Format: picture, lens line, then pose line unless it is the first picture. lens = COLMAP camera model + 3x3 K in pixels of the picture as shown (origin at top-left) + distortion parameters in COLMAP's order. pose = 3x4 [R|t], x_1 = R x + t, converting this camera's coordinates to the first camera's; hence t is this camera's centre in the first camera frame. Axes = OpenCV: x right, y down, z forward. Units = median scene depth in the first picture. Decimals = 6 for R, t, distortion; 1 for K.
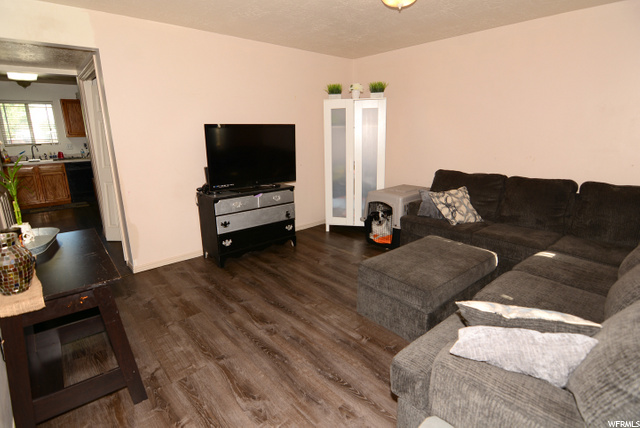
lens RADIAL K [[305.2, 0, 320.0], [0, 305.2, 214.0], [0, 0, 1]] dist [0.000925, -0.010342]
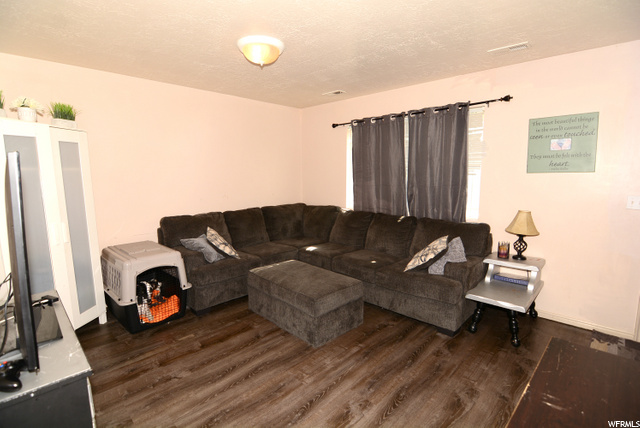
lens RADIAL K [[305.2, 0, 320.0], [0, 305.2, 214.0], [0, 0, 1]] dist [0.000925, -0.010342]
pose [[-0.037145, -0.121859, 0.991852, -0.856568], [0.275140, 0.952928, 0.127381, -0.235078], [-0.960686, 0.277629, -0.001868, 0.906767]]
